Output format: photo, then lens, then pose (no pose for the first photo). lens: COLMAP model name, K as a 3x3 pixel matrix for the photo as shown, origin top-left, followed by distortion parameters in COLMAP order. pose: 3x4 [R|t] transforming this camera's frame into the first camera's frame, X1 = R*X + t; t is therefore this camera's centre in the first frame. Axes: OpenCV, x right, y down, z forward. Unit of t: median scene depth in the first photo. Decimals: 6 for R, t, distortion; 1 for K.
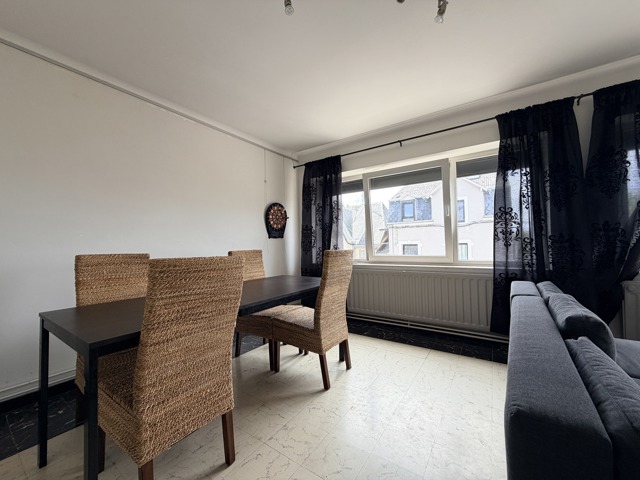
lens RADIAL K [[255.2, 0, 317.1], [0, 255.2, 239.9], [0, 0, 1]] dist [0.007788, 0.000160]
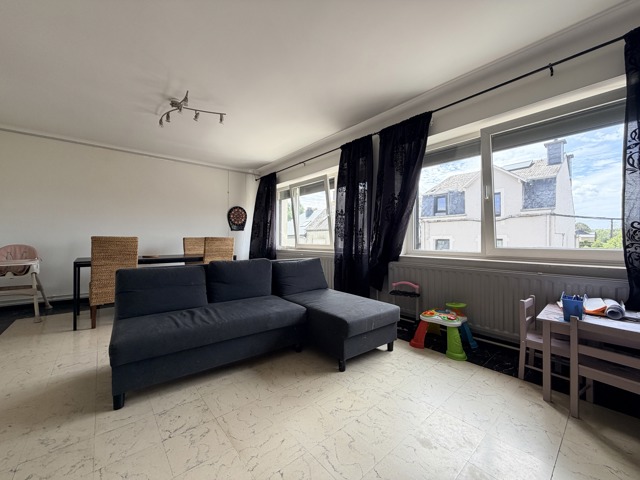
lens RADIAL K [[255.2, 0, 317.1], [0, 255.2, 239.9], [0, 0, 1]] dist [0.007788, 0.000160]
pose [[0.964888, 0.020436, -0.261865, 0.657691], [-0.013861, 0.999541, 0.026930, 0.000851], [0.262296, -0.022355, 0.964729, -0.290733]]
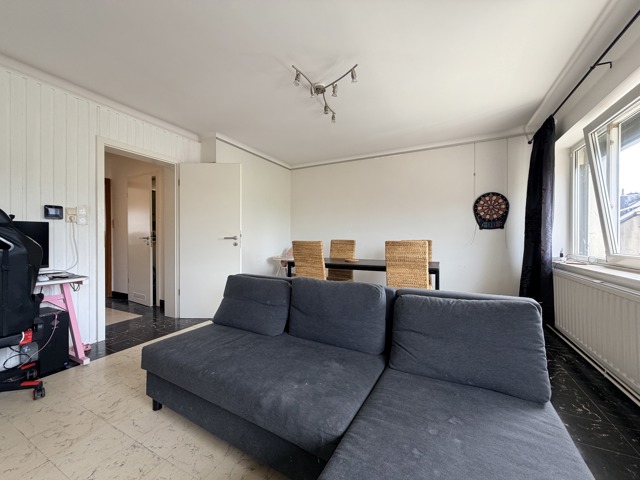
lens RADIAL K [[255.2, 0, 317.1], [0, 255.2, 239.9], [0, 0, 1]] dist [0.007788, 0.000160]
pose [[0.133532, 0.020737, -0.990827, 0.705880], [0.021666, 0.999481, 0.023838, -0.003013], [0.990808, -0.024650, 0.133014, 0.214118]]
